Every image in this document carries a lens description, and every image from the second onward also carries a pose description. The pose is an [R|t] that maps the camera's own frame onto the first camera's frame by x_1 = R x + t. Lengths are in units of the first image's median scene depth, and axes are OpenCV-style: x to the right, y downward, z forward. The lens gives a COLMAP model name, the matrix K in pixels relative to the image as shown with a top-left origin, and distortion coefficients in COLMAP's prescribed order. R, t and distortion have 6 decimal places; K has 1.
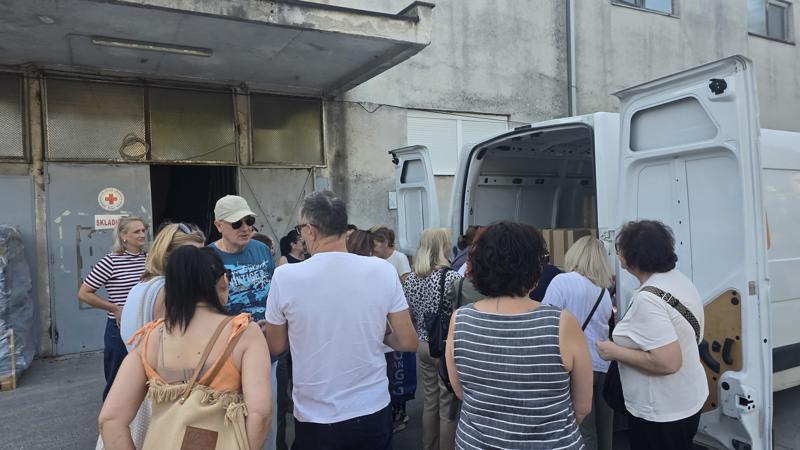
lens RADIAL K [[547.7, 0, 396.7], [0, 547.7, 225.5], [0, 0, 1]] dist [0.068086, -0.067301]
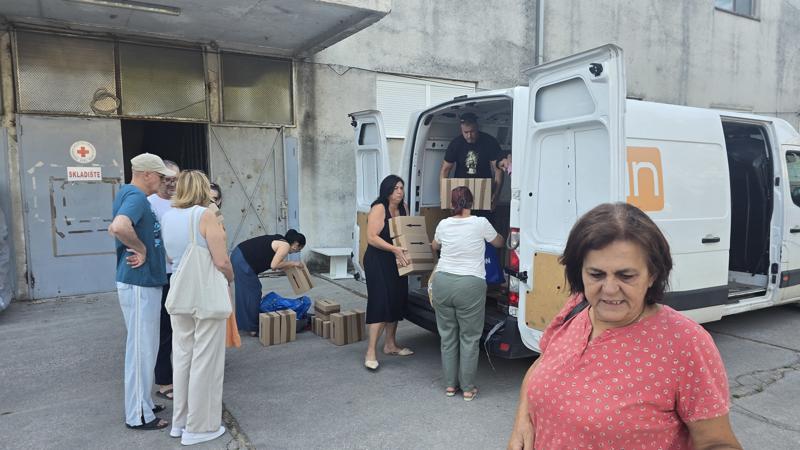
lens RADIAL K [[551.4, 0, 407.1], [0, 551.4, 230.6], [0, 0, 1]] dist [0.066261, -0.066067]
pose [[0.998748, 0.021752, 0.045047, 0.043451], [-0.025031, 0.996977, 0.073552, 0.006557], [-0.043311, -0.074587, 0.996273, -0.074367]]
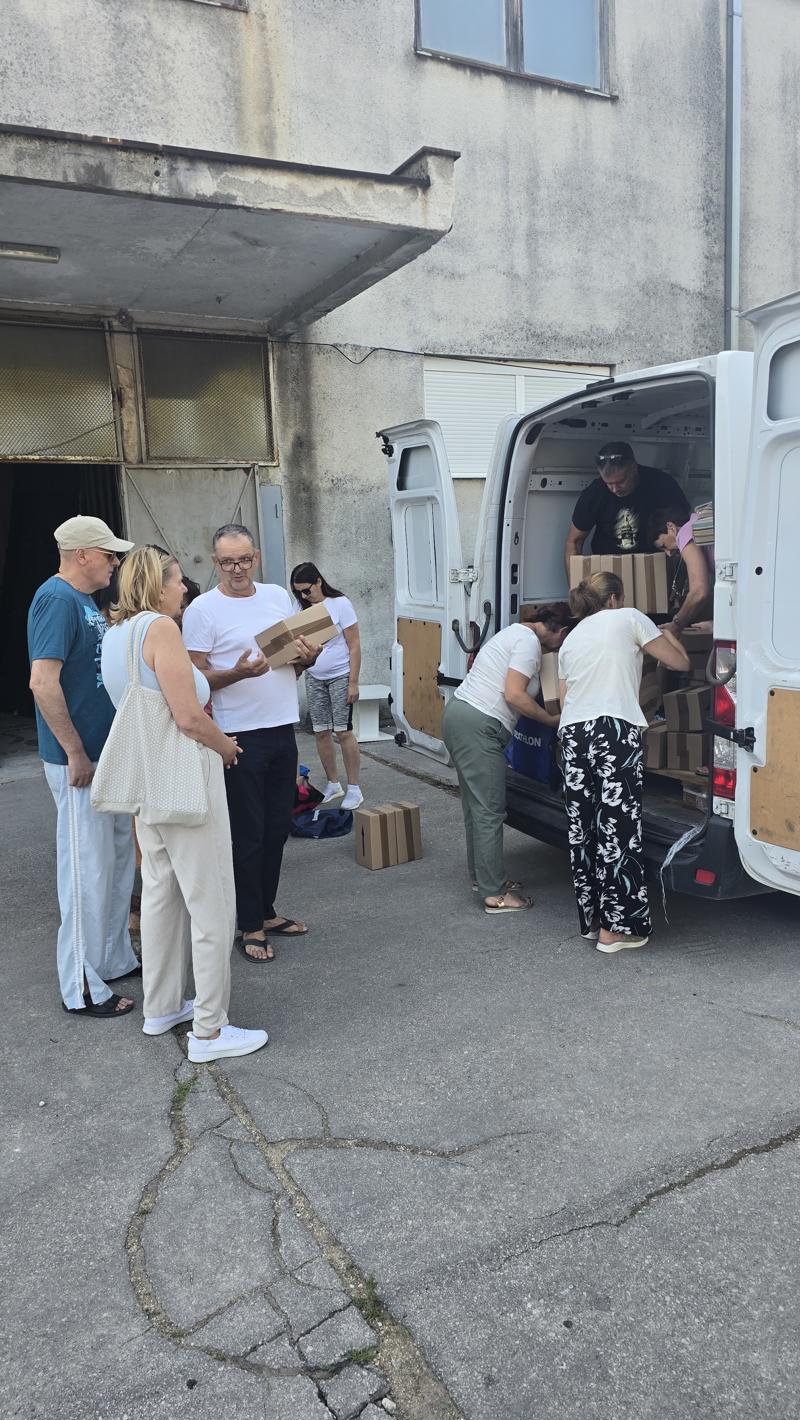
lens RADIAL K [[972.1, 0, 400.7], [0, 972.1, 696.5], [0, 0, 1]] dist [0.068086, -0.067301]
pose [[0.999472, -0.004561, -0.032164, 0.032000], [0.008427, 0.992604, 0.121103, 0.009367], [0.031374, -0.121310, 0.992119, -0.020661]]
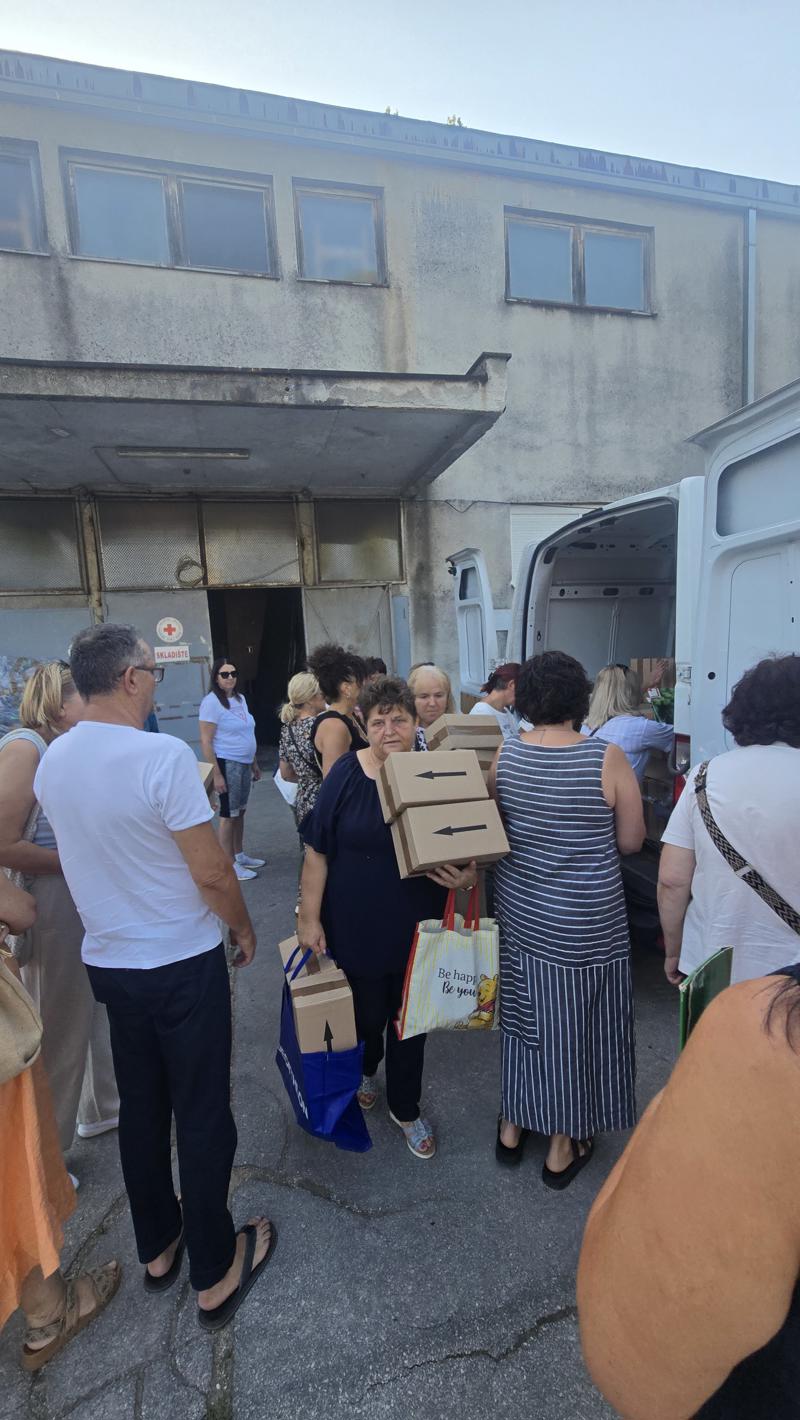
lens RADIAL K [[601.2, 0, 399.5], [0, 601.2, 712.0], [0, 0, 1]] dist [-0.000952, -0.000813]
pose [[0.967179, 0.009052, -0.253935, 0.107498], [0.017822, 0.994488, 0.103328, -0.007173], [0.253471, -0.104462, 0.961686, 0.110481]]
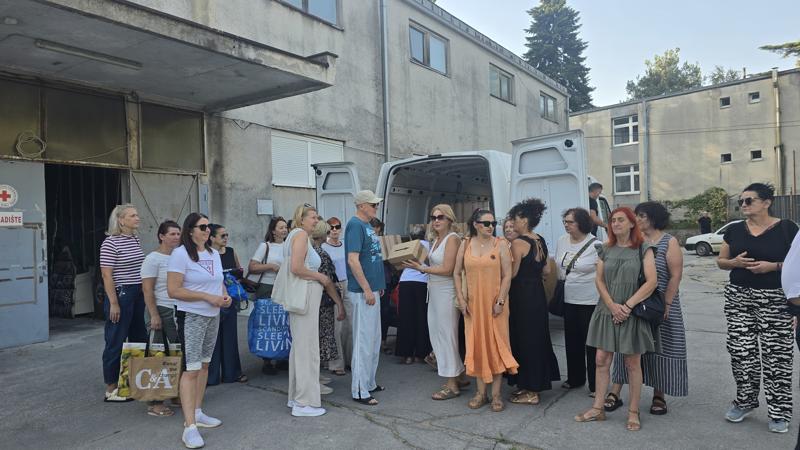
lens RADIAL K [[541.2, 0, 396.2], [0, 541.2, 228.8], [0, 0, 1]] dist [0.061781, -0.061566]
pose [[0.898371, 0.008075, 0.439164, -0.300205], [0.004623, 0.999602, -0.027837, 0.038961], [-0.439214, 0.027038, 0.897976, -0.171385]]
